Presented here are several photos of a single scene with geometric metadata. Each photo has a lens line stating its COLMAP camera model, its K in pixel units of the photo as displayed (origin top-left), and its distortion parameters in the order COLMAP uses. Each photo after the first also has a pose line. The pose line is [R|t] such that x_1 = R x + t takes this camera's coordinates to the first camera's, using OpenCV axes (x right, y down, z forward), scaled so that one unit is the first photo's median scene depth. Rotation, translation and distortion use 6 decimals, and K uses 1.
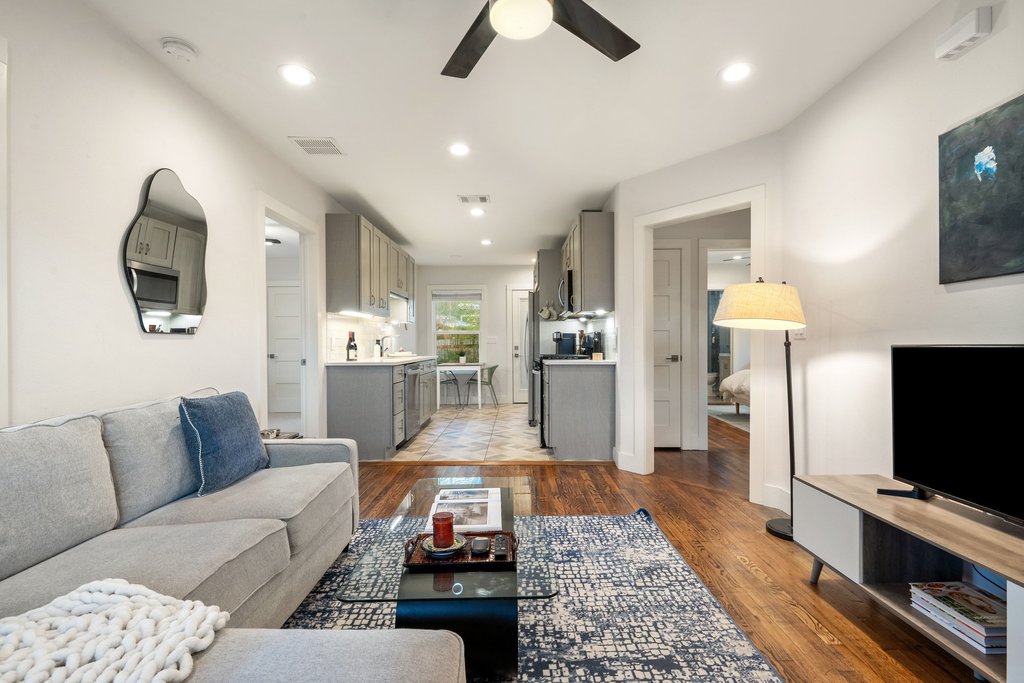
lens RADIAL K [[477.3, 0, 518.3], [0, 477.3, 344.7], [0, 0, 1]] dist [-0.000032, -0.005757]
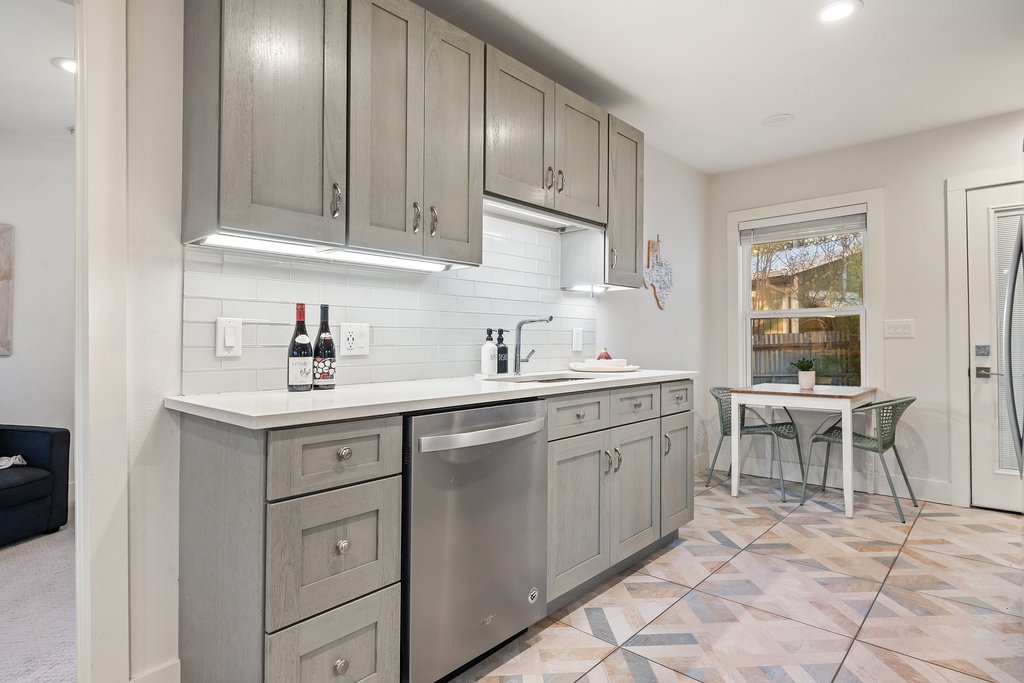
lens RADIAL K [[540.5, 0, 518.0], [0, 540.5, 340.4], [0, 0, 1]] dist [0.006545, 0.001769]
pose [[0.738204, 0.008030, -0.674530, 0.034448], [-0.007623, 0.999965, 0.003561, -0.002307], [0.674534, 0.002513, 0.738239, 1.107332]]
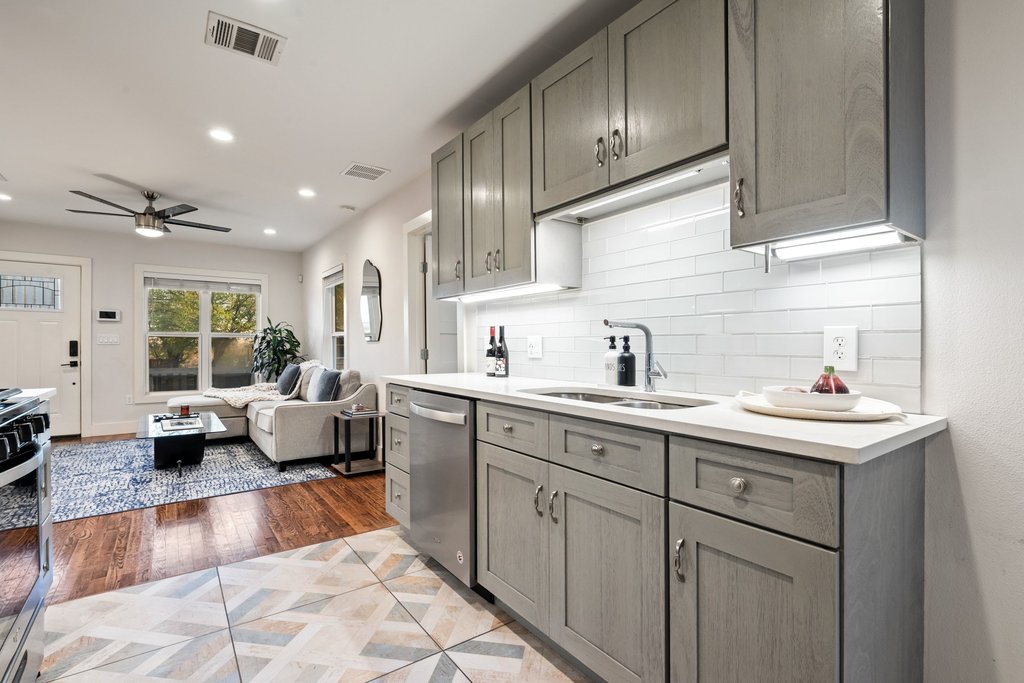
lens RADIAL K [[477.3, 0, 516.5], [0, 477.3, 347.4], [0, 0, 1]] dist [-0.000032, -0.005757]
pose [[-0.810518, 0.019284, -0.585396, -0.040991], [0.011263, 0.999786, 0.017340, -0.013094], [0.585605, 0.007461, -0.810562, 2.086364]]
